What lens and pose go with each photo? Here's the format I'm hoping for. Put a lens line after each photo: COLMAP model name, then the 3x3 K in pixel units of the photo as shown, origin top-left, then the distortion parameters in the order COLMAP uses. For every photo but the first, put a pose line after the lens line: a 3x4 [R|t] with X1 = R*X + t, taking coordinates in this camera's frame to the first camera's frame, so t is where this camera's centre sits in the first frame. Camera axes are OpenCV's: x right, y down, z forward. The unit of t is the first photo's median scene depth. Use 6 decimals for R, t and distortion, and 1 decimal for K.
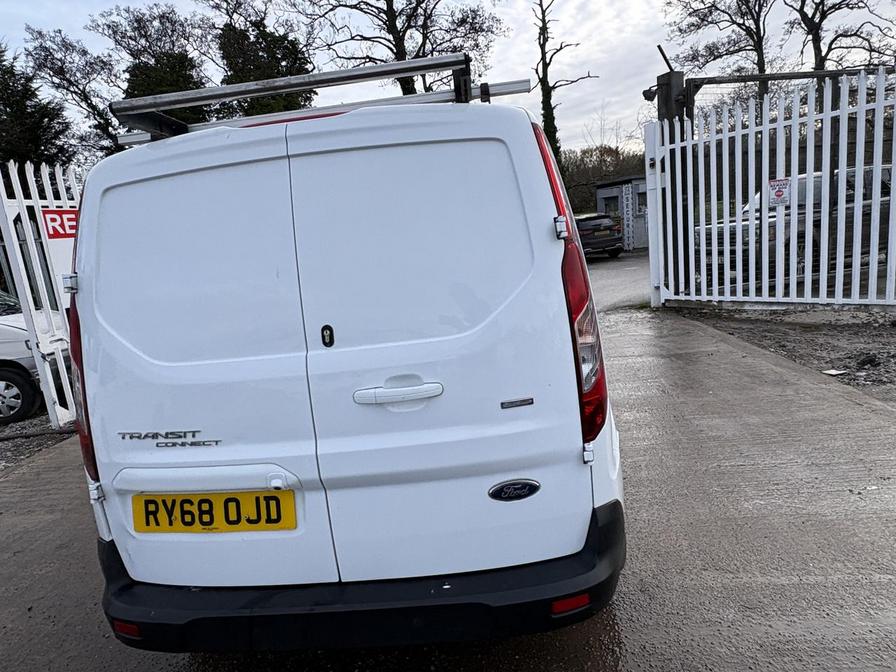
lens RADIAL K [[529.6, 0, 448.3], [0, 529.6, 332.4], [0, 0, 1]] dist [-0.000967, 0.001994]
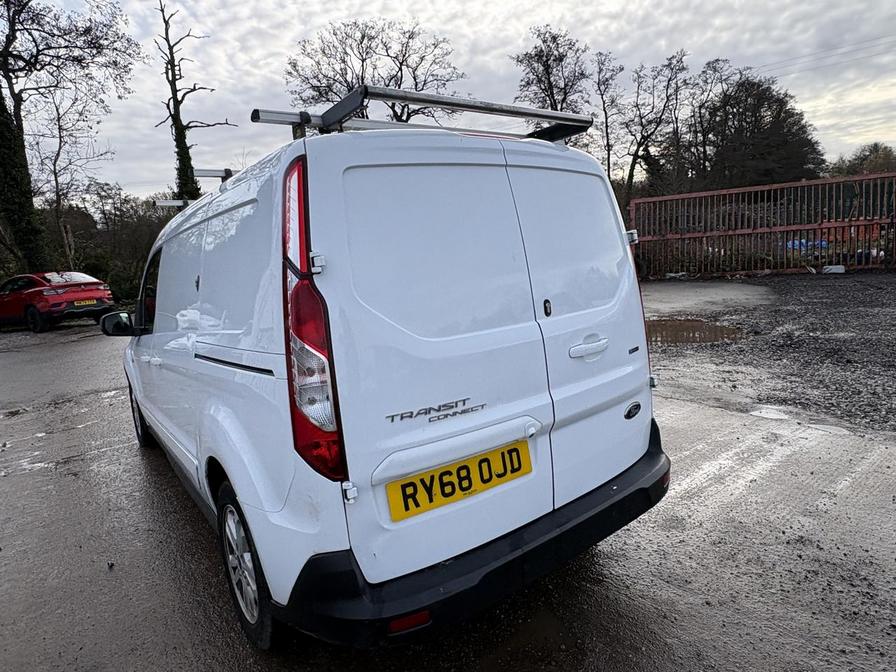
lens RADIAL K [[524.1, 0, 448.0], [0, 524.1, 336.0], [0, 0, 1]] dist [0.002049, 0.002352]
pose [[0.762700, -0.051038, 0.644735, -0.232086], [0.104713, 0.993474, -0.045228, 0.020104], [-0.638219, 0.102007, 0.763067, 0.037735]]
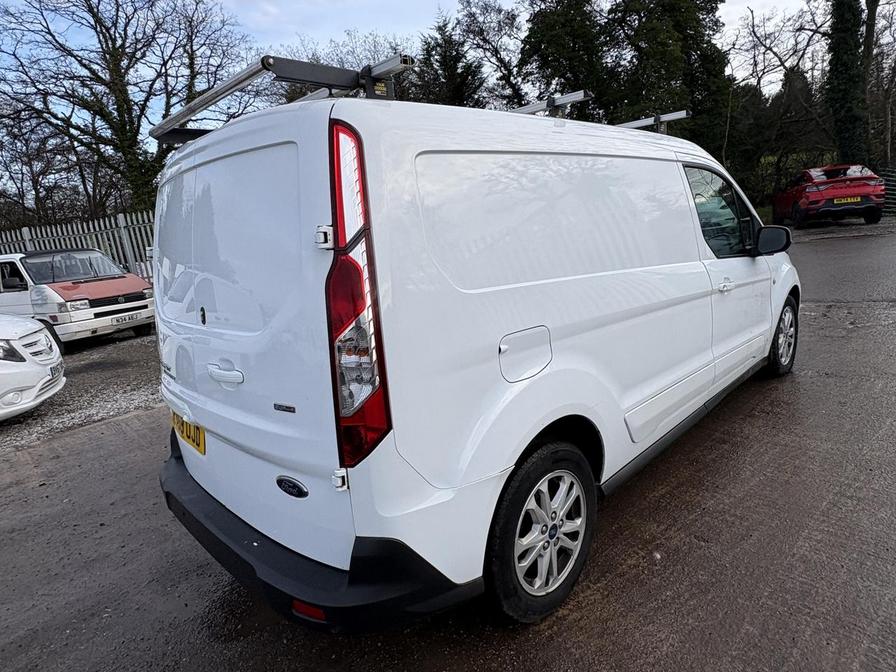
lens RADIAL K [[529.6, 0, 448.3], [0, 529.6, 332.4], [0, 0, 1]] dist [-0.000967, 0.001994]
pose [[0.754425, 0.168573, -0.634371, 0.194376], [-0.091420, 0.984025, 0.152767, -0.038370], [0.649989, -0.057257, 0.757784, 0.085436]]
